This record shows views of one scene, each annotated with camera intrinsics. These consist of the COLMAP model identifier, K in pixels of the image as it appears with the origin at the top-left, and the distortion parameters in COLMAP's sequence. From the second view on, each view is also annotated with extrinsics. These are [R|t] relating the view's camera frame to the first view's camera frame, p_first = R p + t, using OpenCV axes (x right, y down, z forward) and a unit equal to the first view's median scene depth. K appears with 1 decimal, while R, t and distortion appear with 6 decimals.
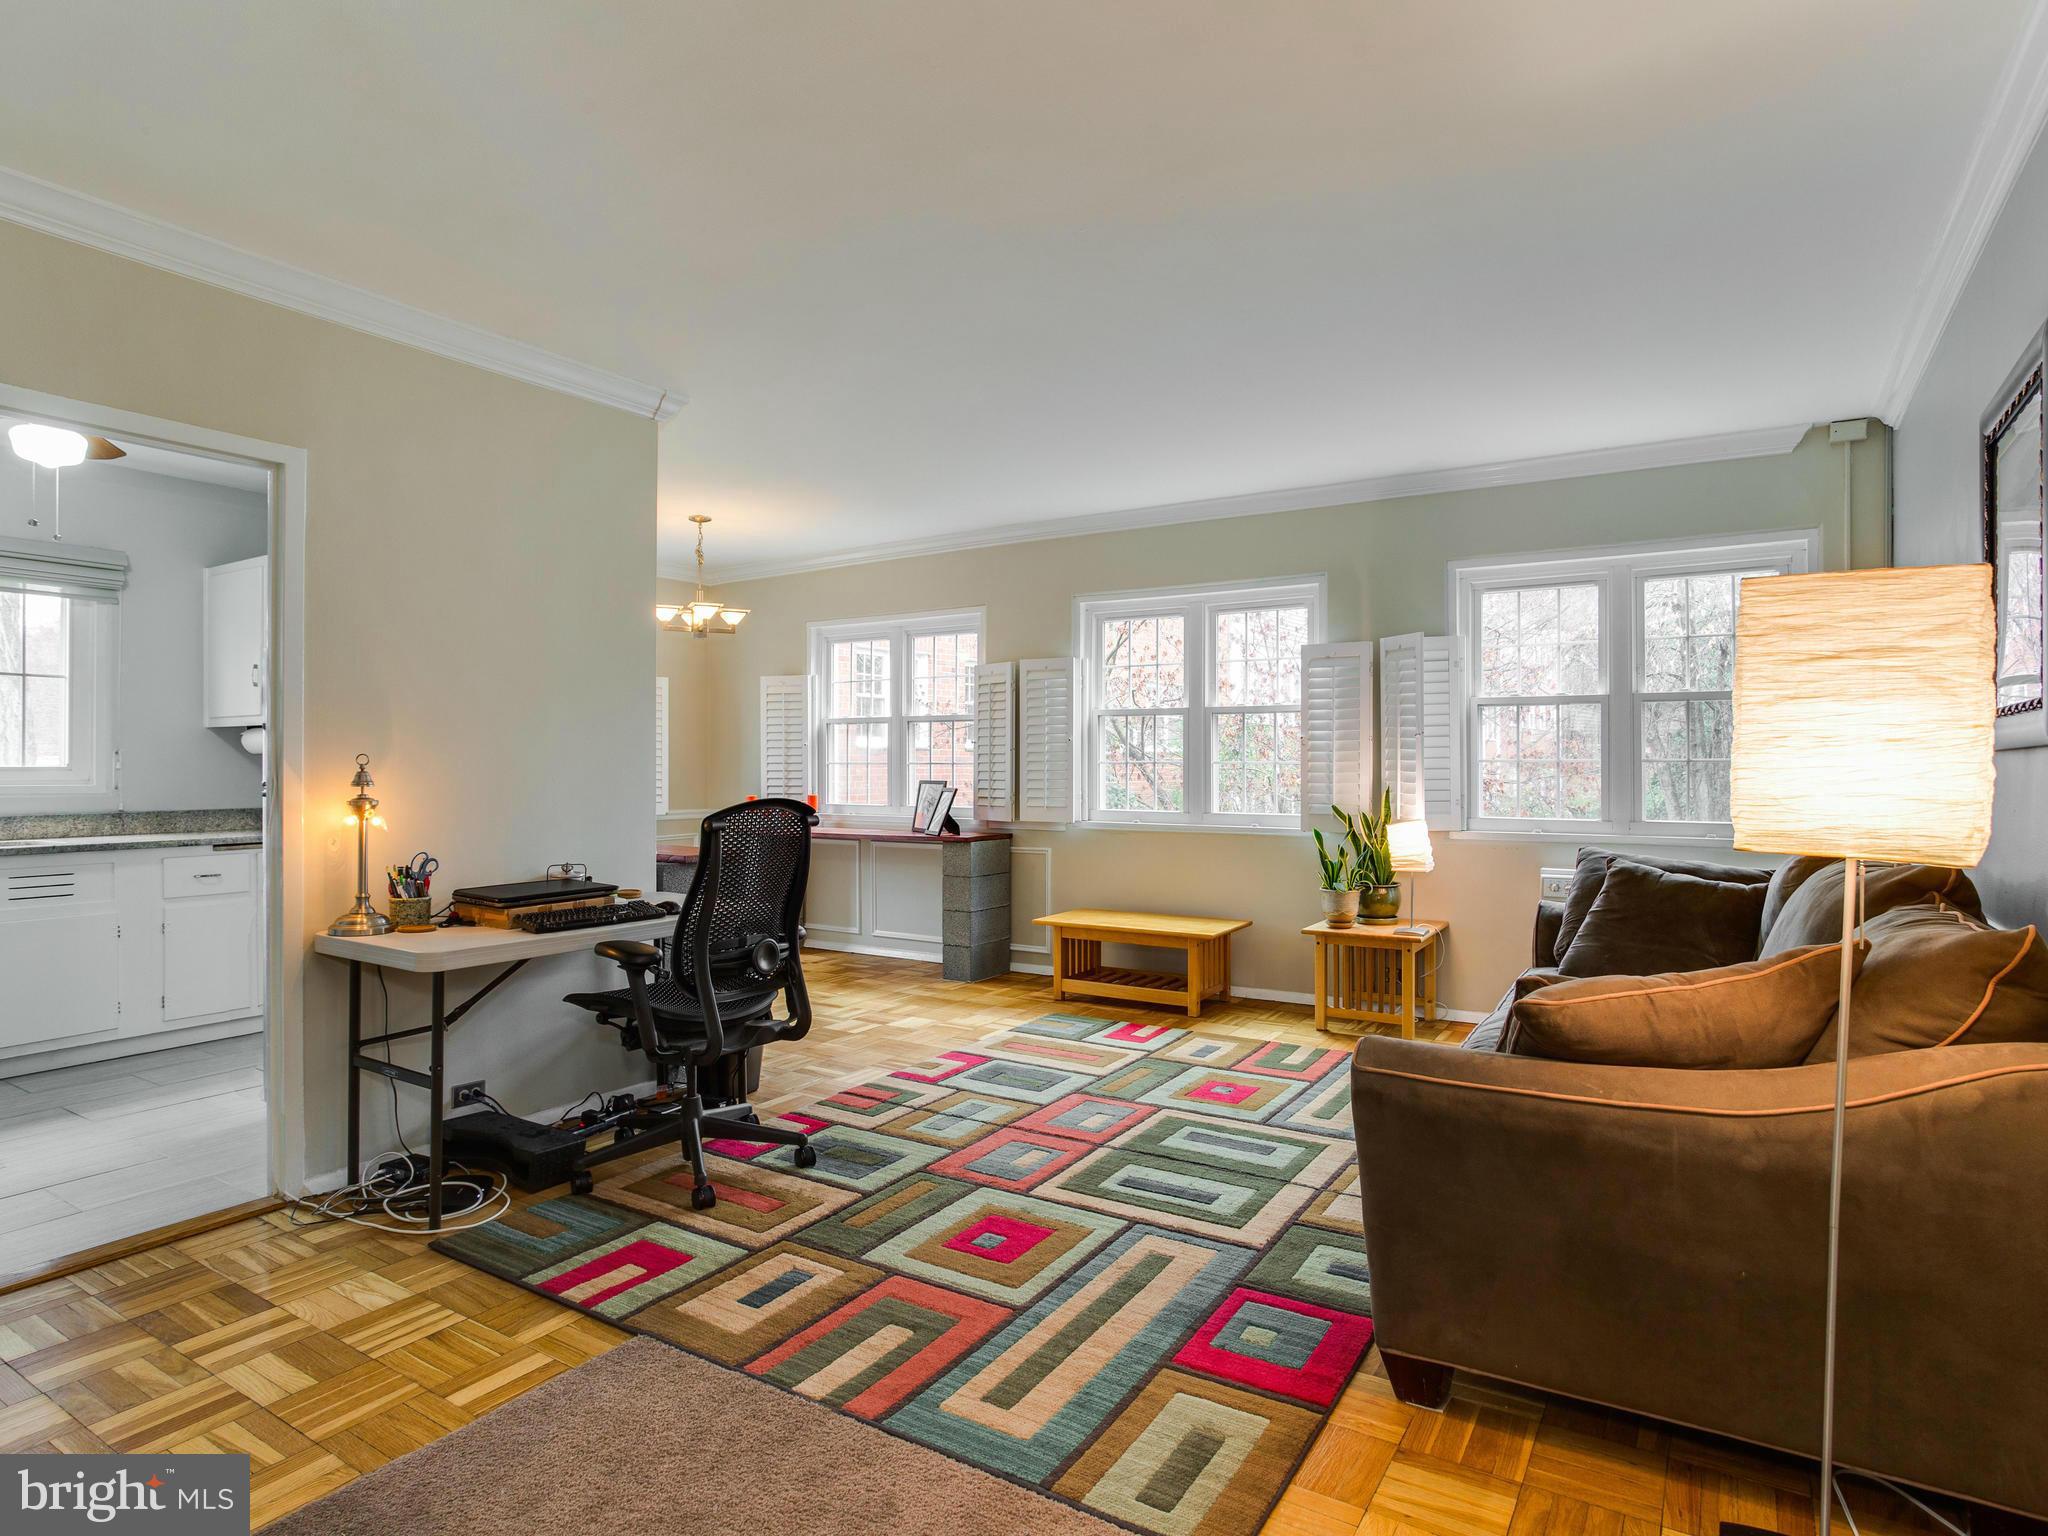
lens RADIAL K [[1111.3, 0, 1024.0], [0, 1111.3, 768.0], [0, 0, 1]] dist [-0.017529, 0.001018]
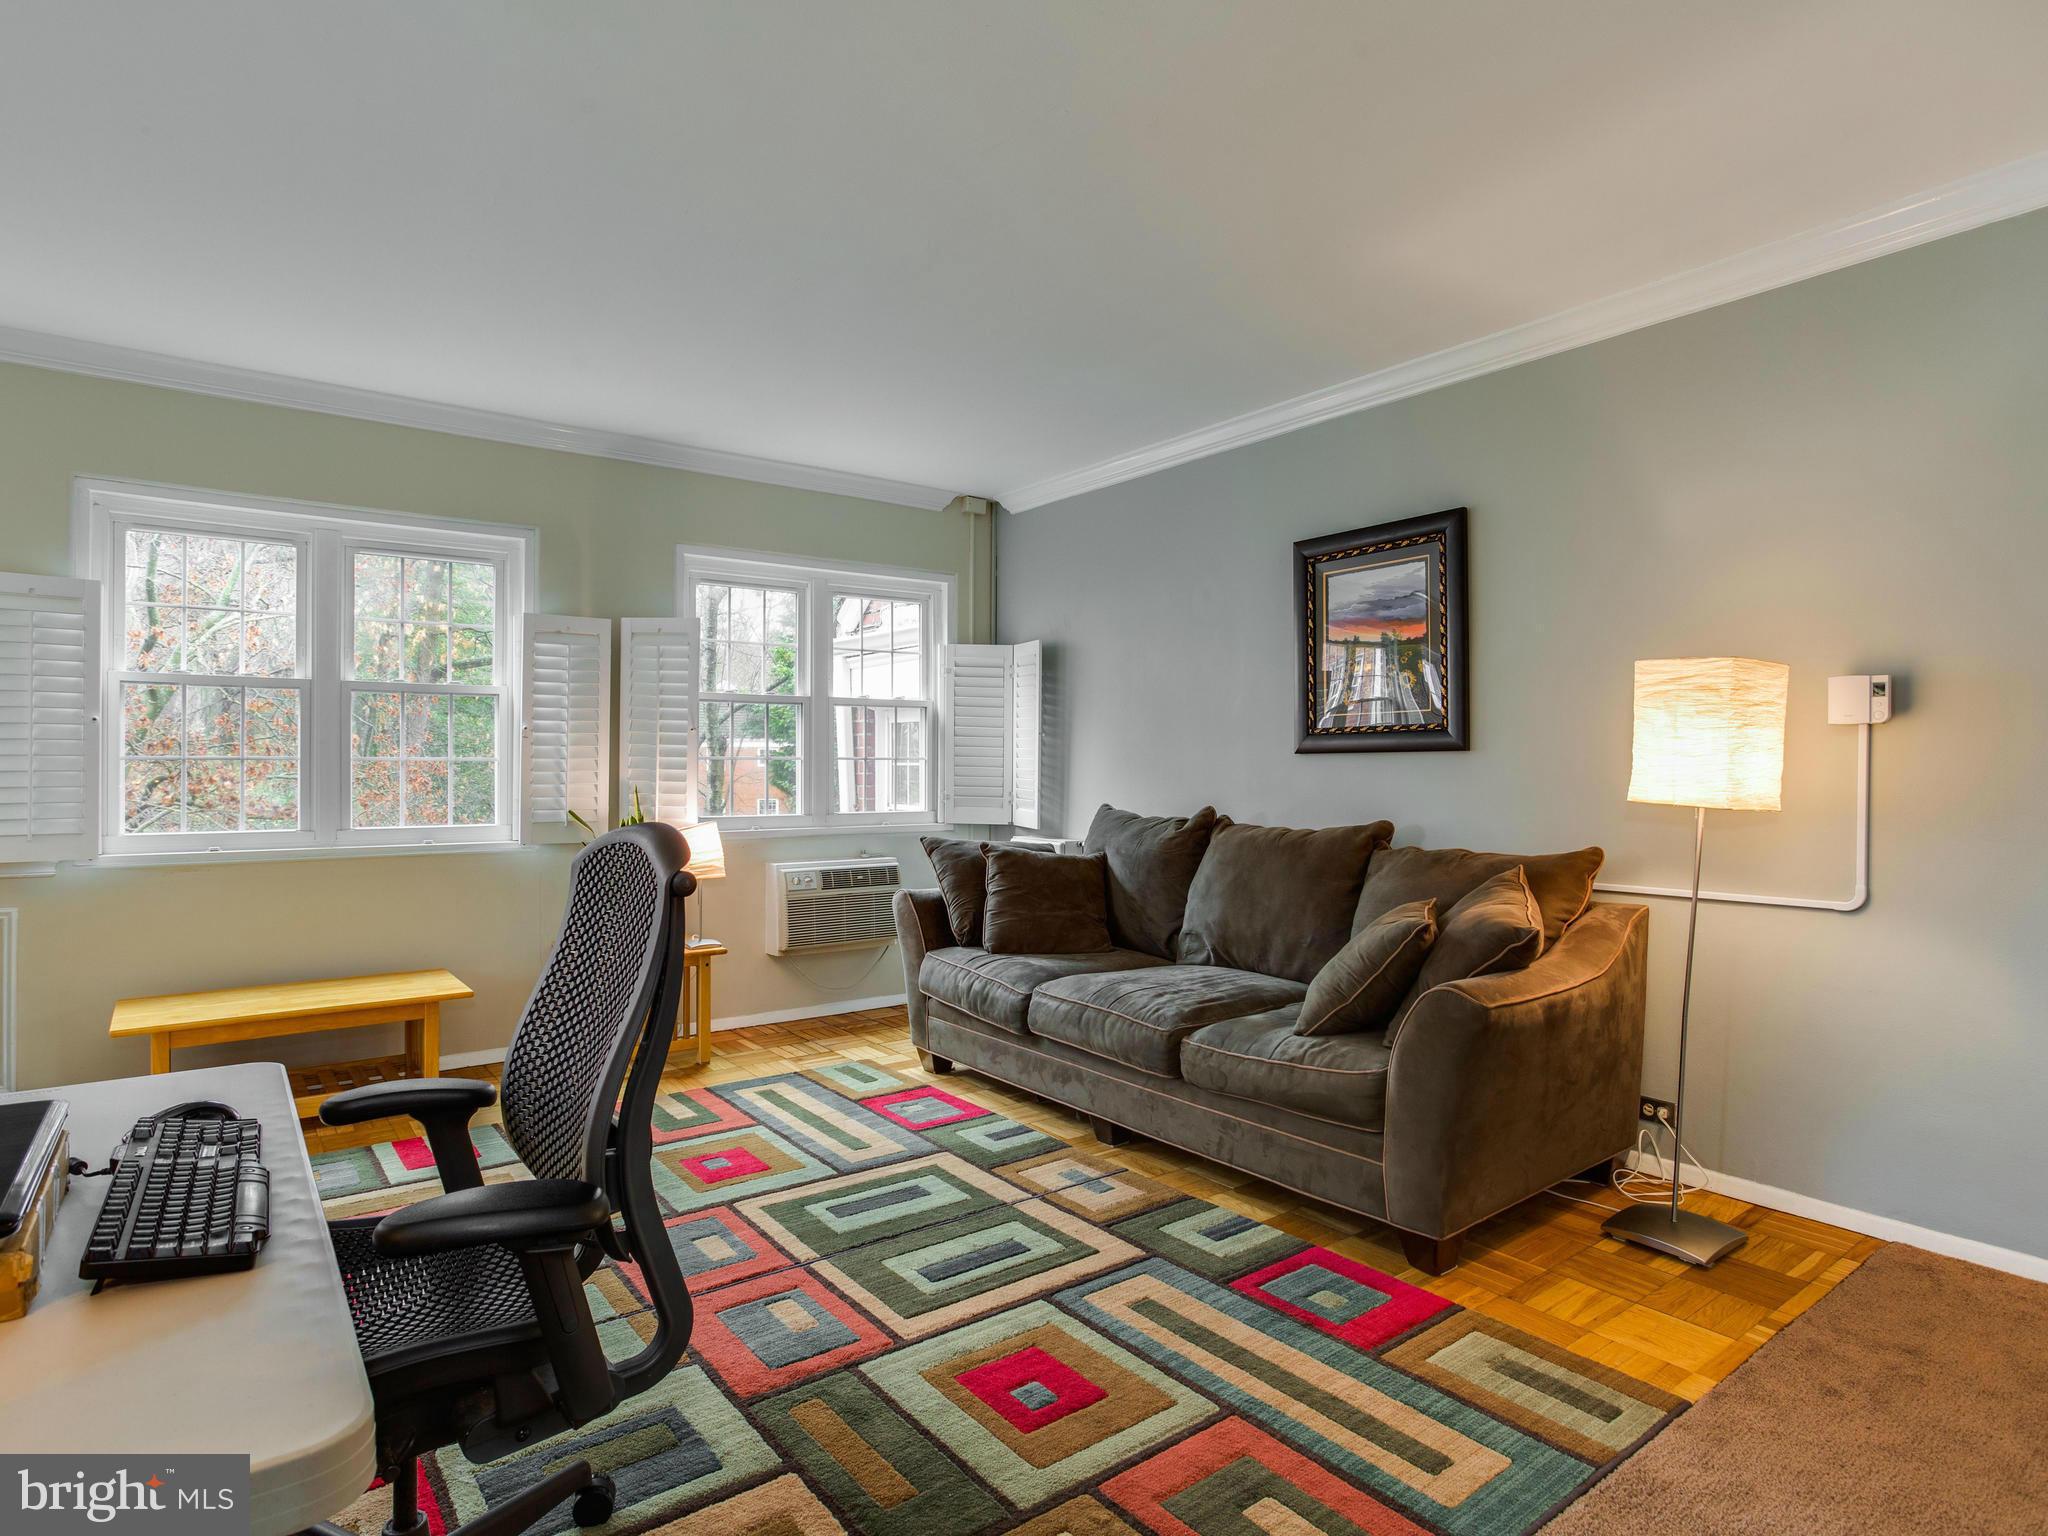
lens RADIAL K [[1111.3, 0, 1024.0], [0, 1111.3, 768.0], [0, 0, 1]] dist [-0.017529, 0.001018]
pose [[0.352151, 0.002106, 0.935941, -0.648198], [-0.000083, 0.999998, -0.002219, 0.005592], [-0.935943, 0.000704, 0.352150, 0.661928]]
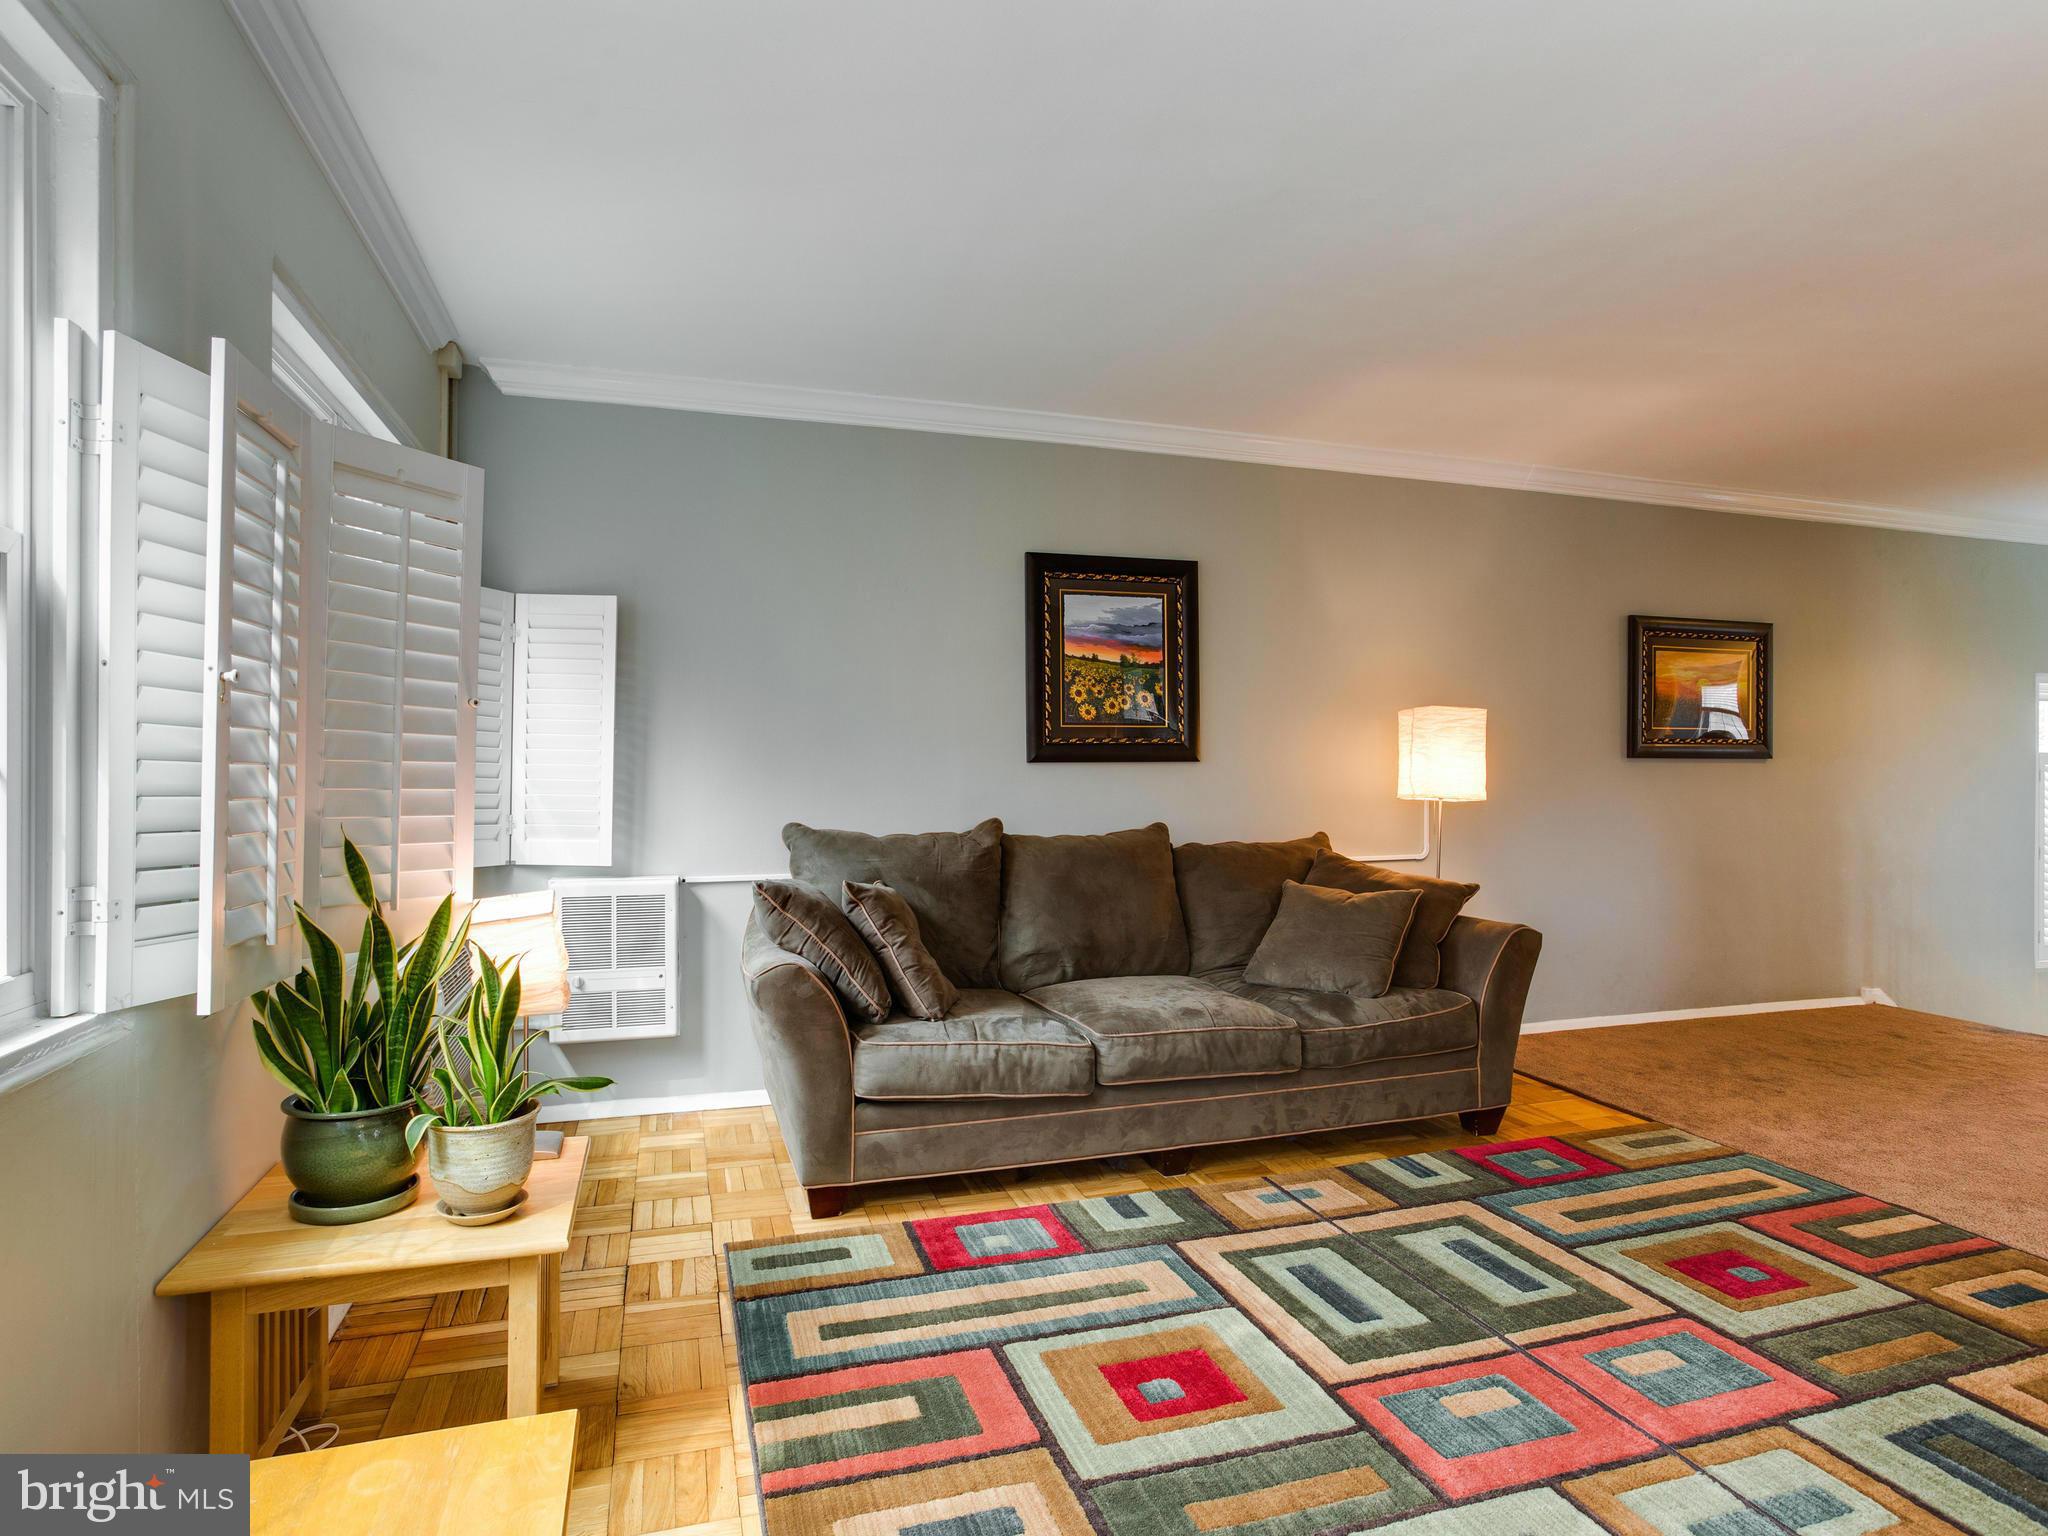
lens RADIAL K [[1118.0, 0, 1011.6], [0, 1118.0, 755.6], [0, 0, 1]] dist [-0.025683, 0.010989]
pose [[-0.767005, 0.010374, 0.641557, -0.139796], [0.003295, 0.999920, -0.012230, -0.004738], [-0.641632, -0.007266, -0.766978, 1.889554]]
